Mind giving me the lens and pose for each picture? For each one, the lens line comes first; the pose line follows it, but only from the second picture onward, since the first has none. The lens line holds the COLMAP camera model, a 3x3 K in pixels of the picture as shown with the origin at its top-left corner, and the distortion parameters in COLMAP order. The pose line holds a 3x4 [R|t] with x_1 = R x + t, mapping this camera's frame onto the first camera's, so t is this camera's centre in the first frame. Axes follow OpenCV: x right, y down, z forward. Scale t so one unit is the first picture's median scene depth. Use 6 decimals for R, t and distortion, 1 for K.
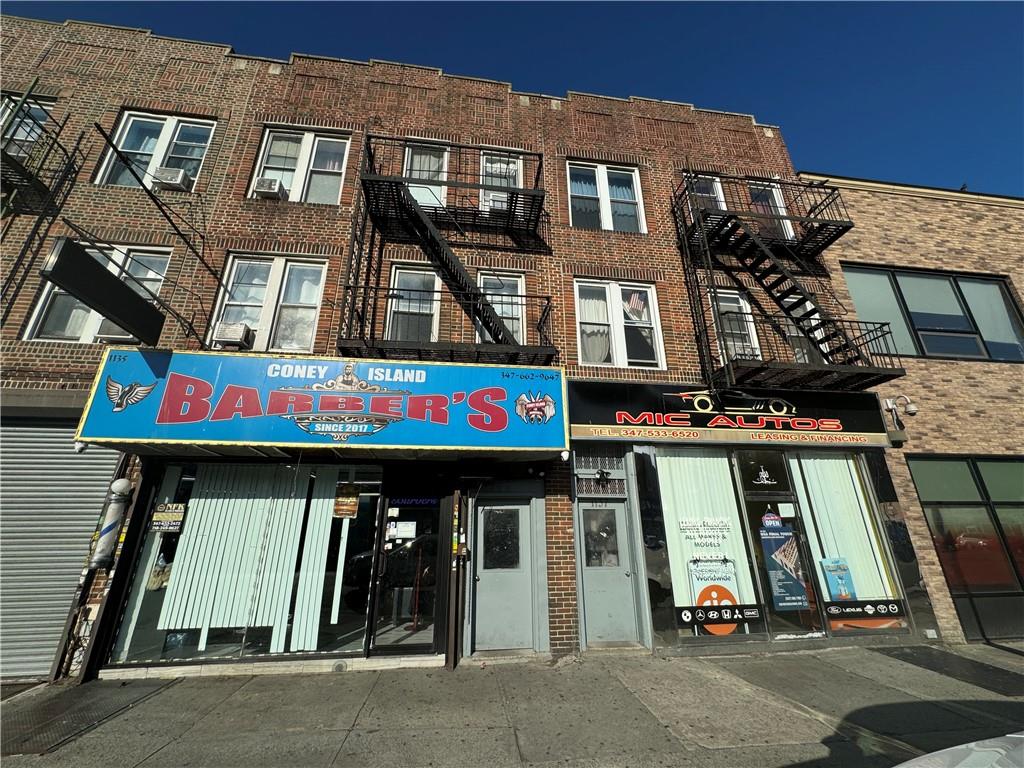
lens RADIAL K [[410.0, 0, 512.0], [0, 410.0, 384.0], [0, 0, 1]] dist [0.001423, -0.000037]
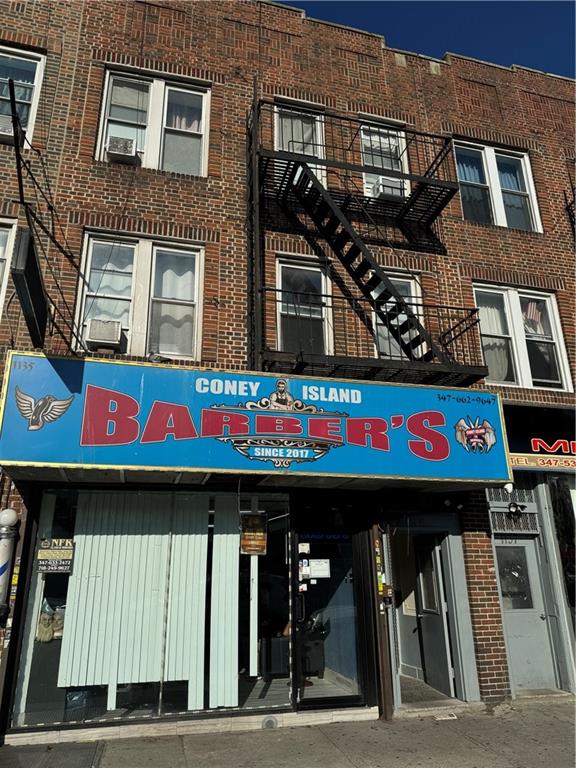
lens RADIAL K [[552.9, 0, 288.0], [0, 552.9, 384.0], [0, 0, 1]] dist [0.066682, -0.081106]
pose [[0.991632, 0.036324, 0.123884, -0.484491], [-0.037363, 0.999283, 0.006067, -0.044583], [-0.123575, -0.010645, 0.992278, -0.171605]]
